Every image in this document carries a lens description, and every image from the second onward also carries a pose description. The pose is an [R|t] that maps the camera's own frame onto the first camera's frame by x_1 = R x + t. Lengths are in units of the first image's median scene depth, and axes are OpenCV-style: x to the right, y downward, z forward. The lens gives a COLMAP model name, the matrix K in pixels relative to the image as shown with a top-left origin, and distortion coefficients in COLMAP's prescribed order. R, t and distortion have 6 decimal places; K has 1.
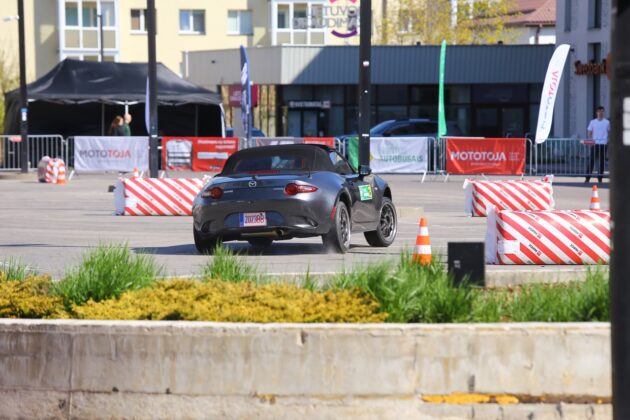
lens RADIAL K [[3649.3, 0, 315.3], [0, 3649.3, 209.9], [0, 0, 1]] dist [2.962820, 0.000000]
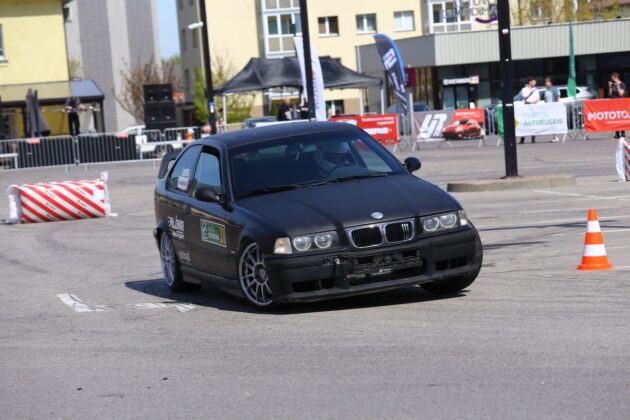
lens RADIAL K [[2616.6, 0, 314.8], [0, 2616.6, 209.7], [0, 0, 1]] dist [1.069125, 0.000000]
pose [[0.995935, -0.064927, -0.062431, 0.001928], [0.066001, 0.997702, 0.015287, -0.002969], [0.061295, -0.019346, 0.997932, 0.131451]]
